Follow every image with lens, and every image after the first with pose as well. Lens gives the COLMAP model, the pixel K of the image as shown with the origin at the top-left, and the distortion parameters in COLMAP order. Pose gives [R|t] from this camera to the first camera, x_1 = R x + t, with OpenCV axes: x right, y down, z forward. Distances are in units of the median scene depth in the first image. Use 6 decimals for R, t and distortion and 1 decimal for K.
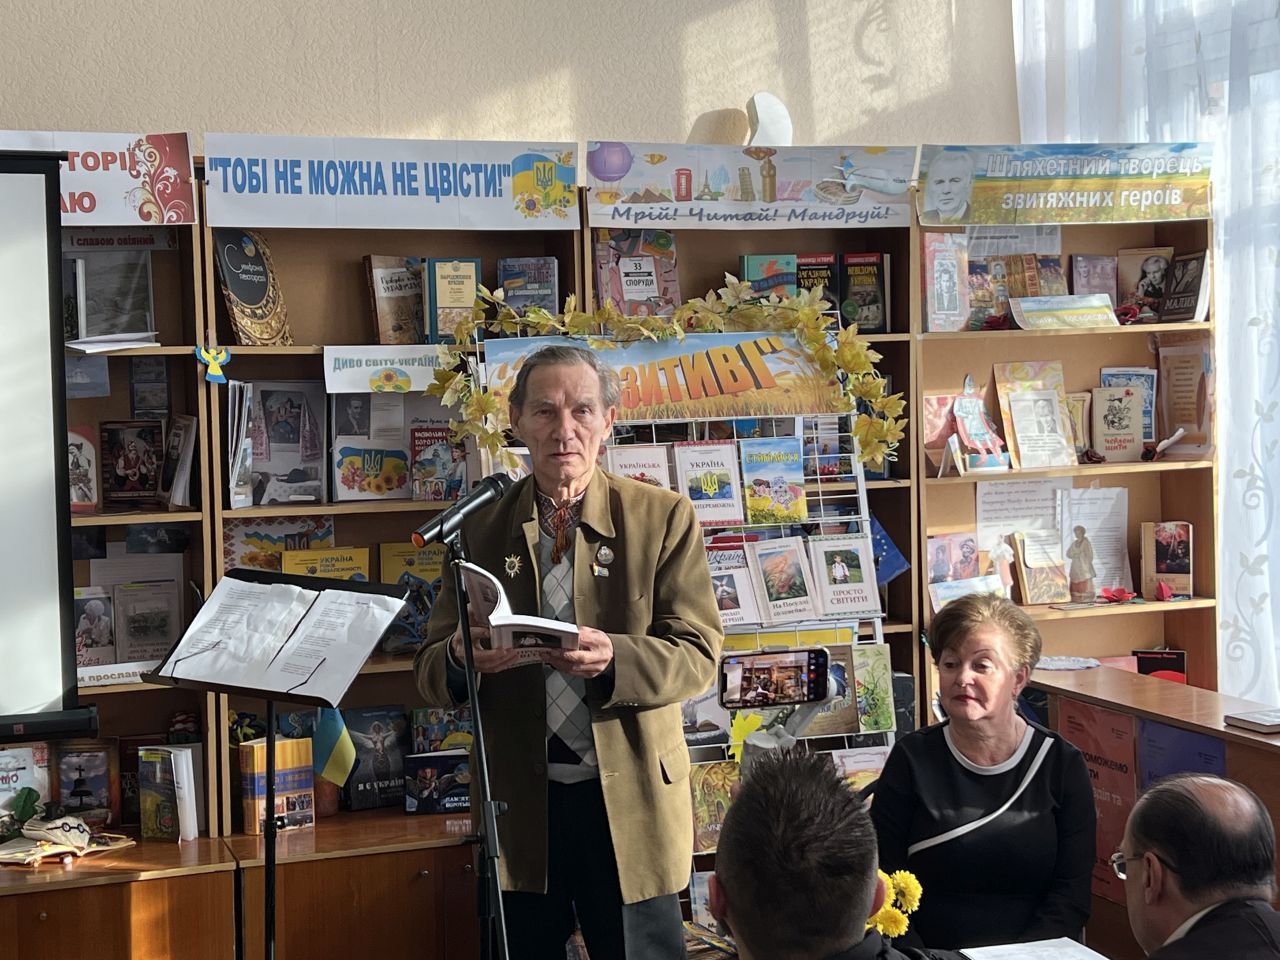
lens RADIAL K [[2037.5, 0, 633.9], [0, 2037.5, 469.9], [0, 0, 1]] dist [0.149893, 0.000000]
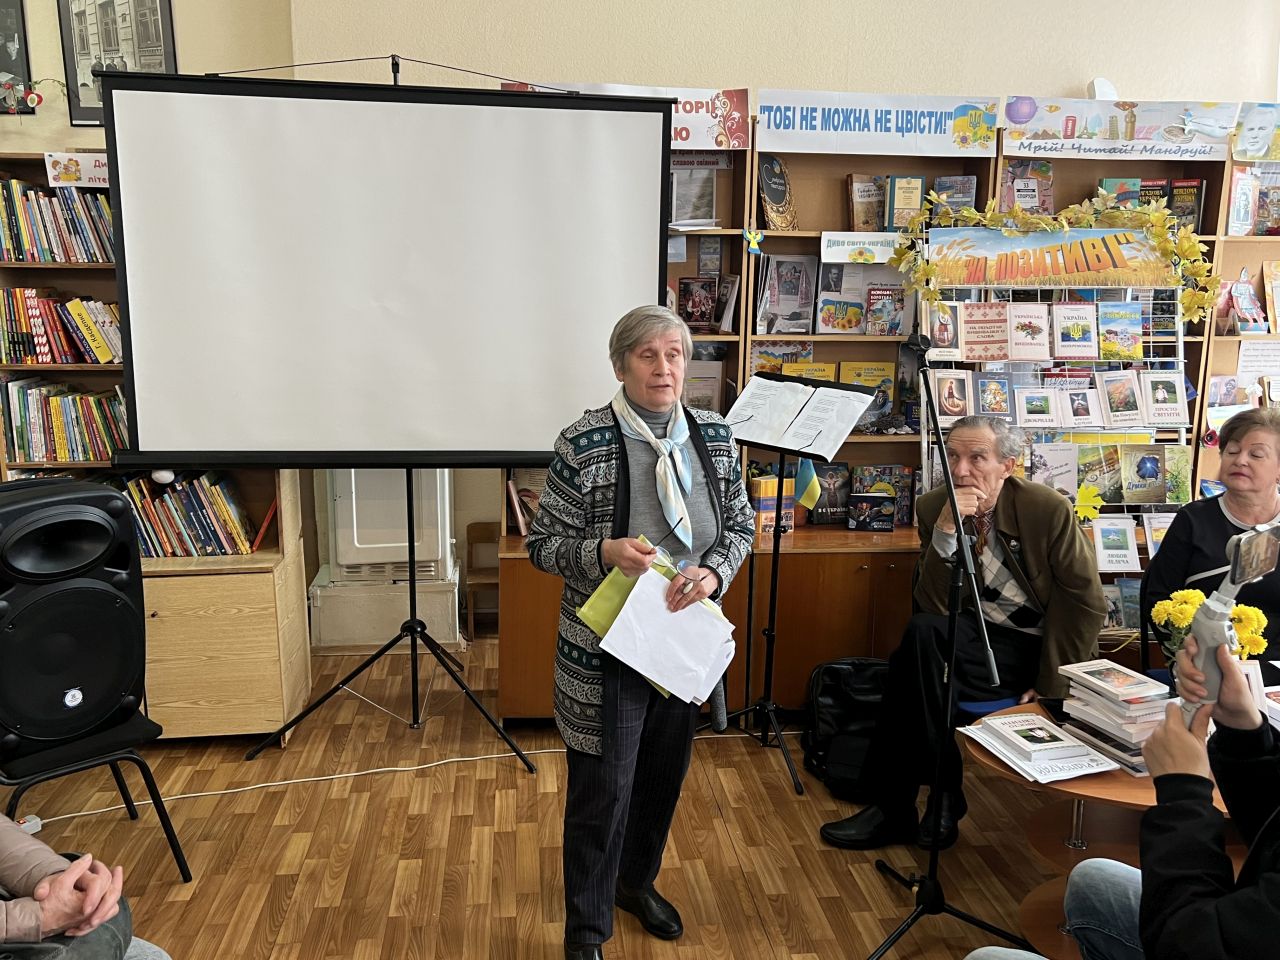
lens RADIAL K [[1055.7, 0, 634.8], [0, 1055.7, 478.2], [0, 0, 1]] dist [0.011205, -0.015881]
pose [[0.969939, 0.075181, -0.231442, -0.085964], [-0.043768, 0.989466, 0.137989, 0.020011], [0.239378, -0.123711, 0.963013, 0.159588]]
